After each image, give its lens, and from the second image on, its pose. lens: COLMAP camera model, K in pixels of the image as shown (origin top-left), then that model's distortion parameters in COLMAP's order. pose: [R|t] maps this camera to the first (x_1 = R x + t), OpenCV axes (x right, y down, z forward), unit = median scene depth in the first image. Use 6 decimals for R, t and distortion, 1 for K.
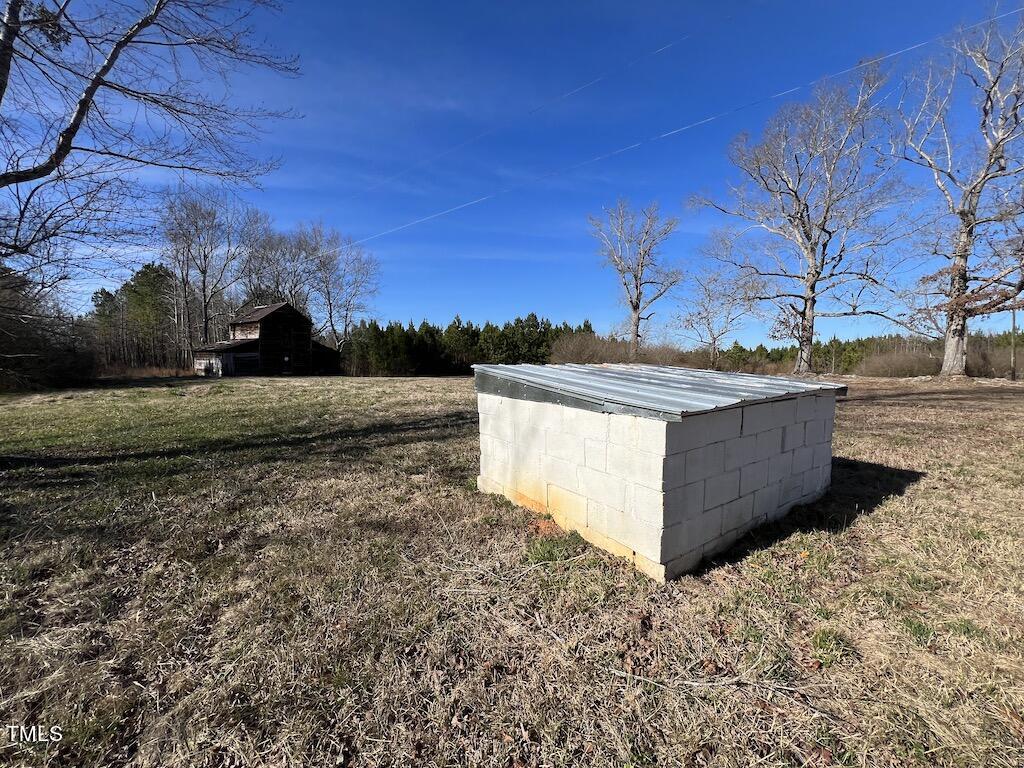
lens RADIAL K [[409.6, 0, 510.5], [0, 409.6, 389.9], [0, 0, 1]] dist [-0.001118, 0.000171]
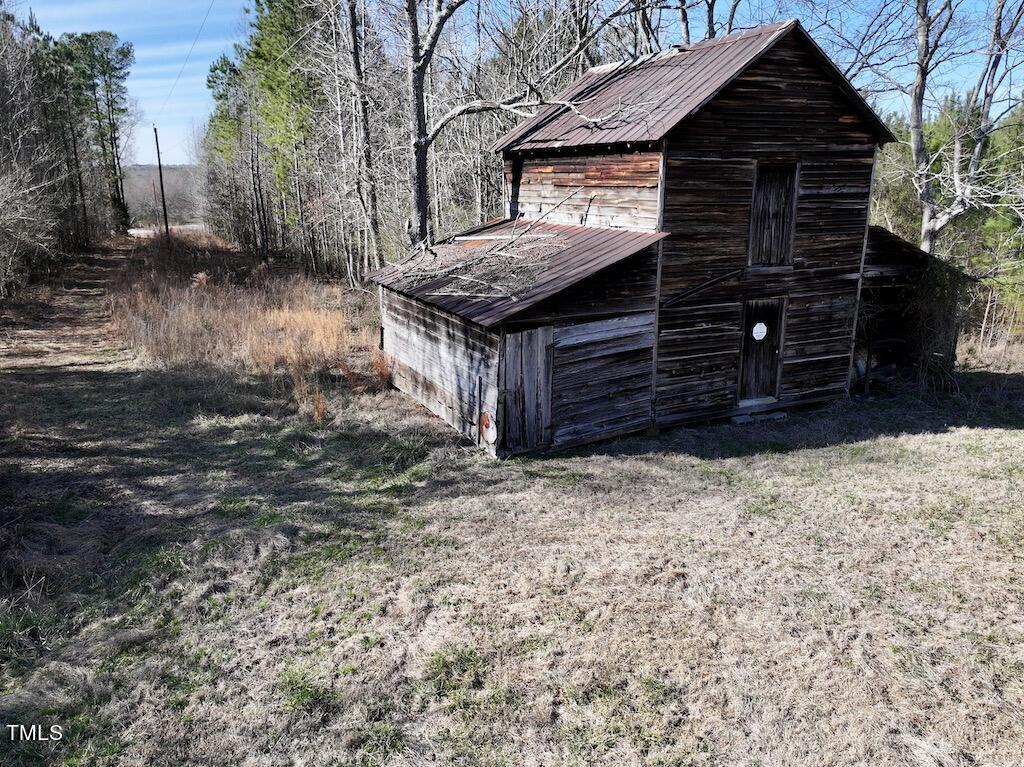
lens RADIAL K [[801.9, 0, 512.0], [0, 801.9, 384.2], [0, 0, 1]] dist [0.002658, 0.007346]
pose [[0.877691, 0.109748, -0.466491, -0.484607], [-0.028637, 0.983695, 0.177548, -0.119930], [0.478371, -0.142473, 0.866523, 0.627834]]
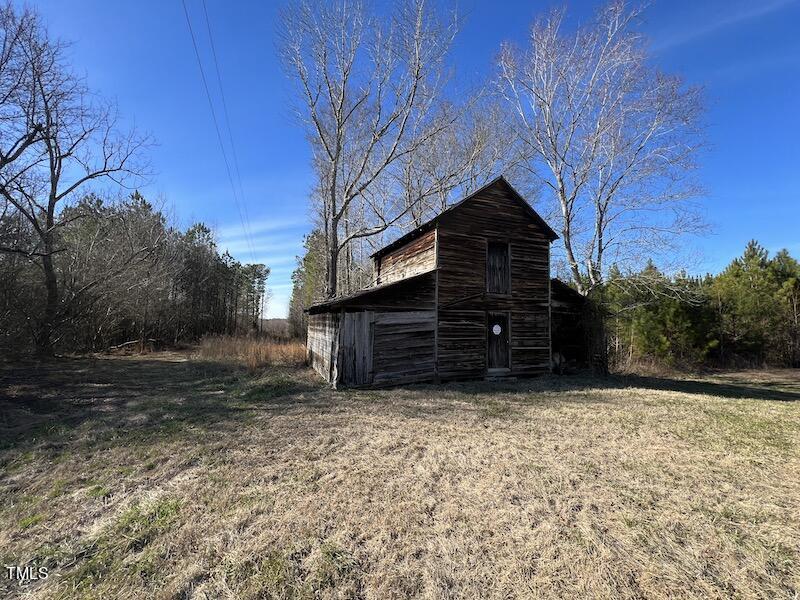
lens RADIAL K [[320.0, 0, 395.7], [0, 320.0, 295.1], [0, 0, 1]] dist [-0.001118, 0.000171]
pose [[0.854368, -0.036752, -0.518367, -0.492042], [-0.049069, 0.987334, -0.150877, -0.061391], [0.517347, 0.154340, 0.841743, 0.738352]]
